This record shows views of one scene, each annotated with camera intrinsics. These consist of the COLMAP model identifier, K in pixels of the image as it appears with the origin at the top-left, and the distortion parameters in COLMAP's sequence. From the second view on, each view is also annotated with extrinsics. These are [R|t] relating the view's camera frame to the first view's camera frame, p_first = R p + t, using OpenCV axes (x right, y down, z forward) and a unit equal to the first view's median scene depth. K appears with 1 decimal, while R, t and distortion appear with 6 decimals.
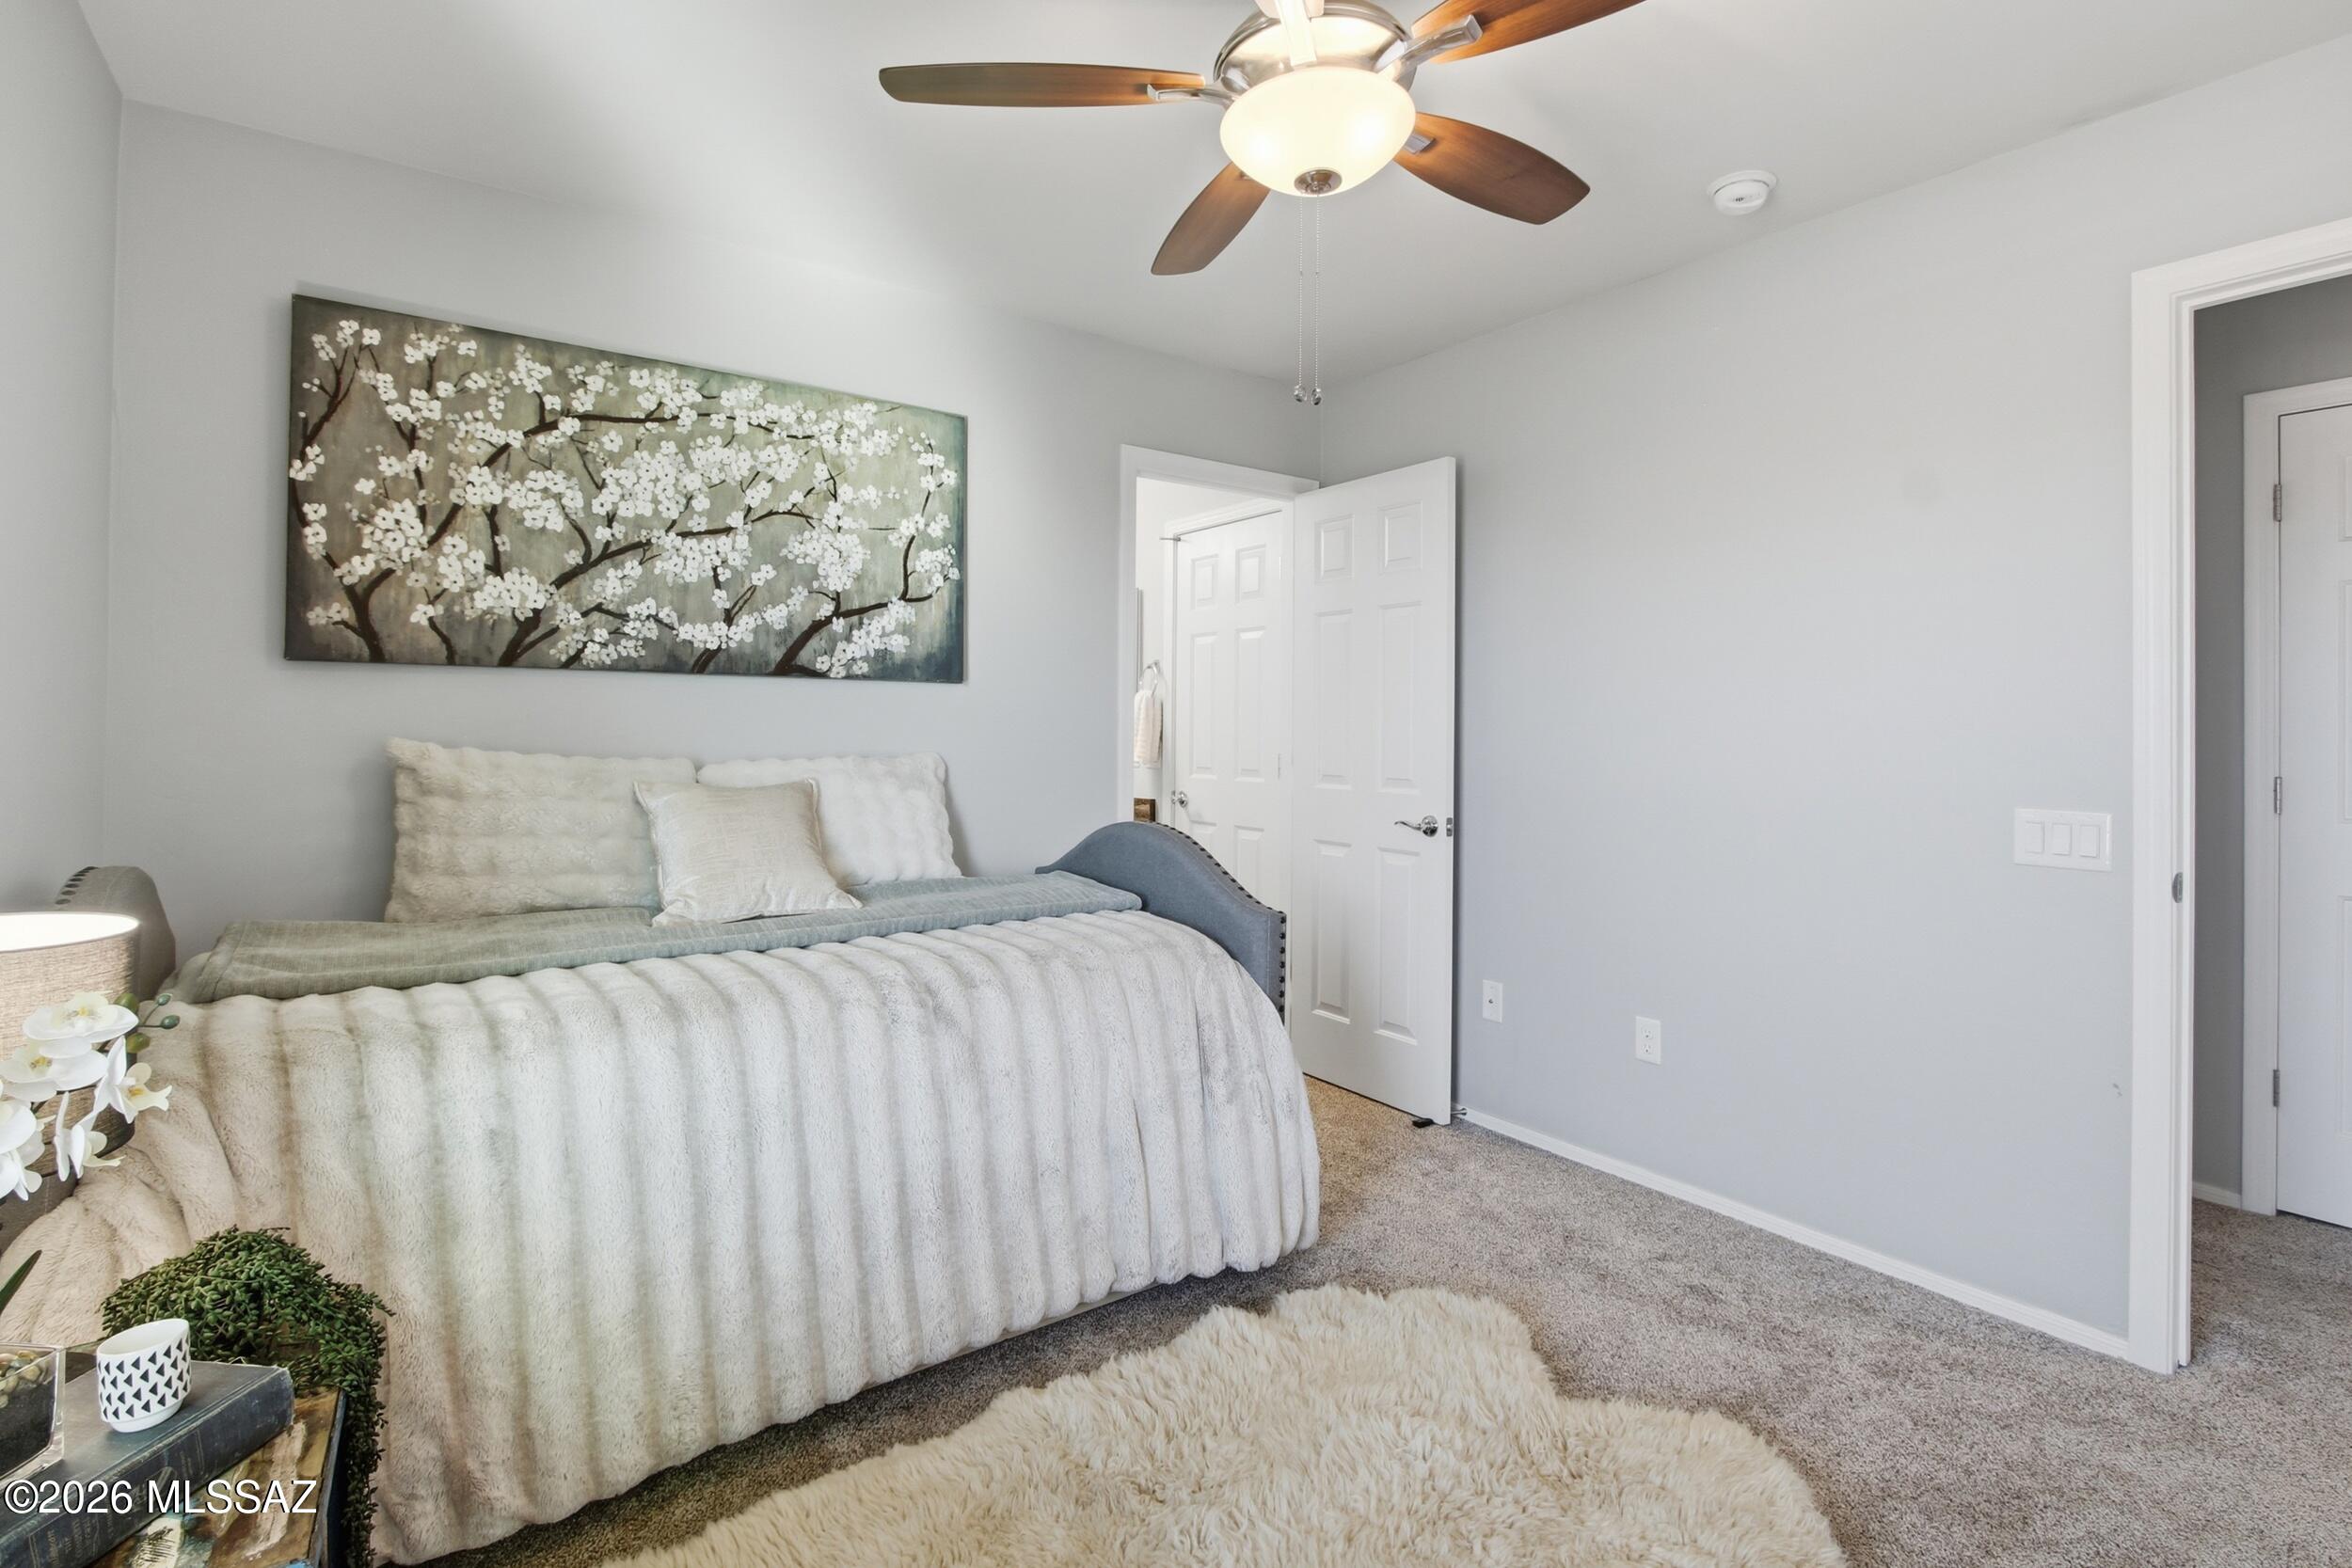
lens RADIAL K [[1090.4, 0, 1169.5], [0, 1090.4, 736.6], [0, 0, 1]] dist [-0.016885, 0.001602]
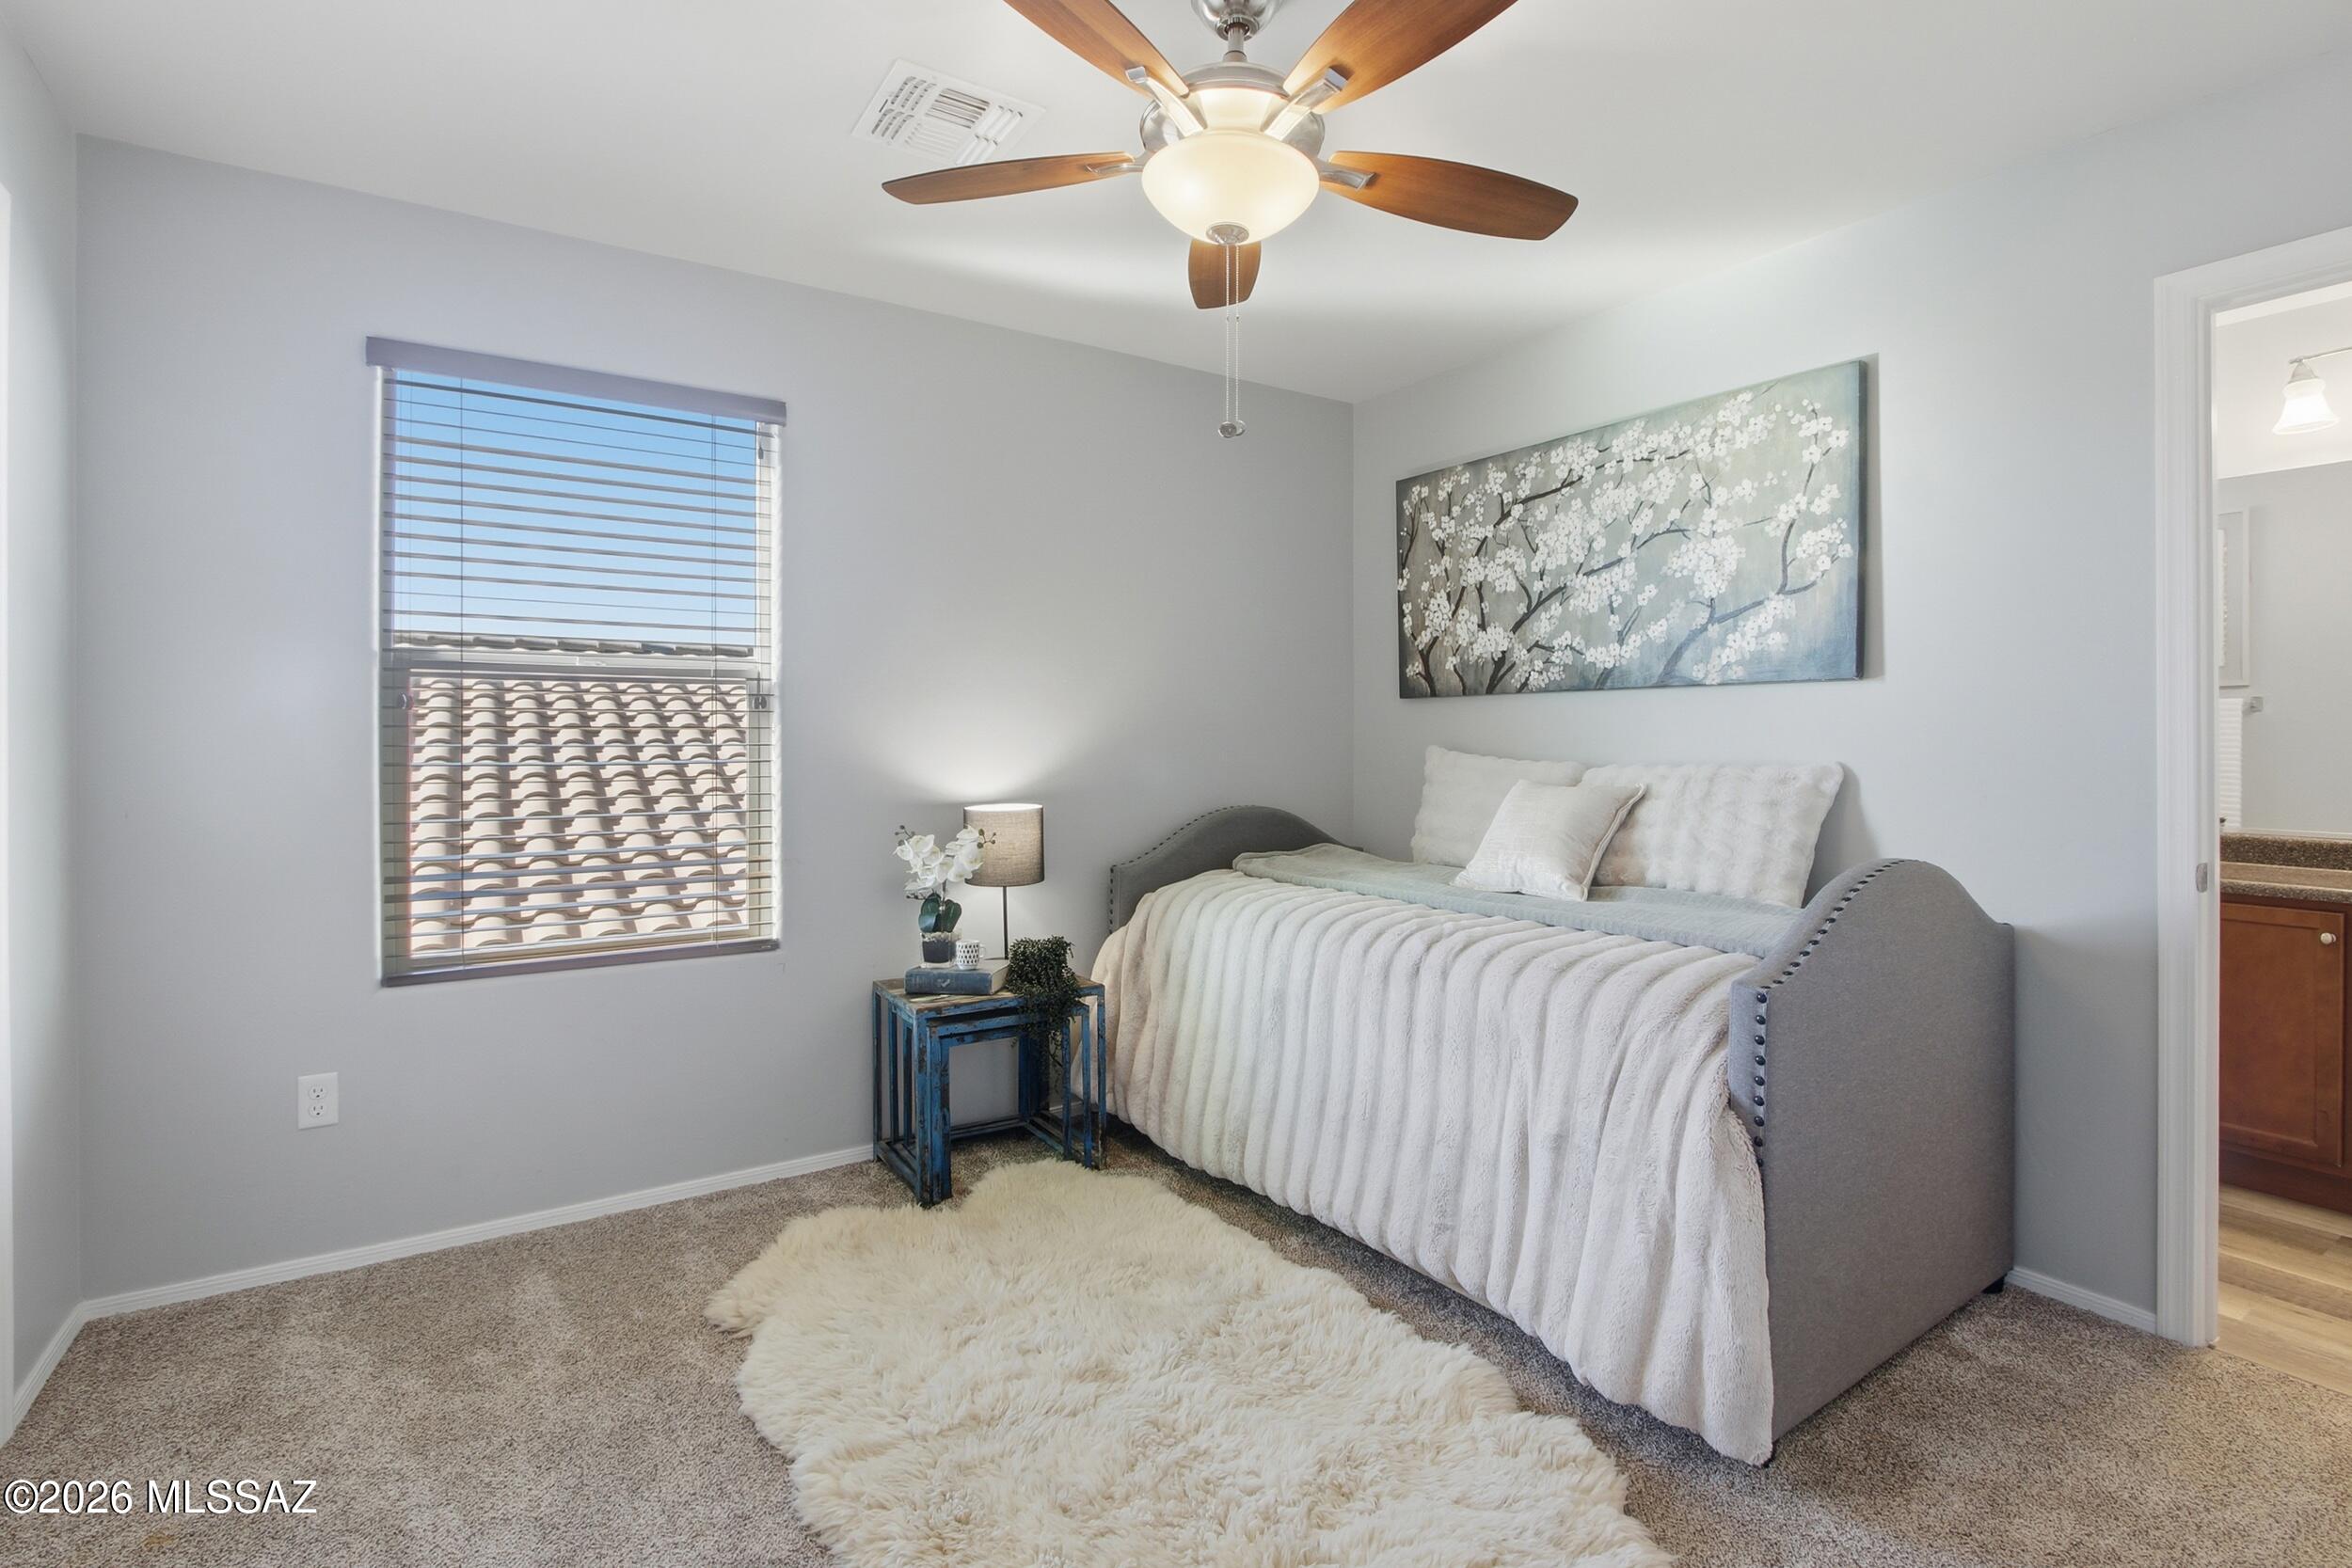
lens RADIAL K [[1090.4, 0, 1183.8], [0, 1090.4, 742.4], [0, 0, 1]] dist [-0.016885, 0.001602]
pose [[-0.007847, -0.005562, -0.999954, 0.751251], [-0.004569, 0.999974, -0.005526, 0.006624], [0.999959, 0.004525, -0.007872, 0.578578]]
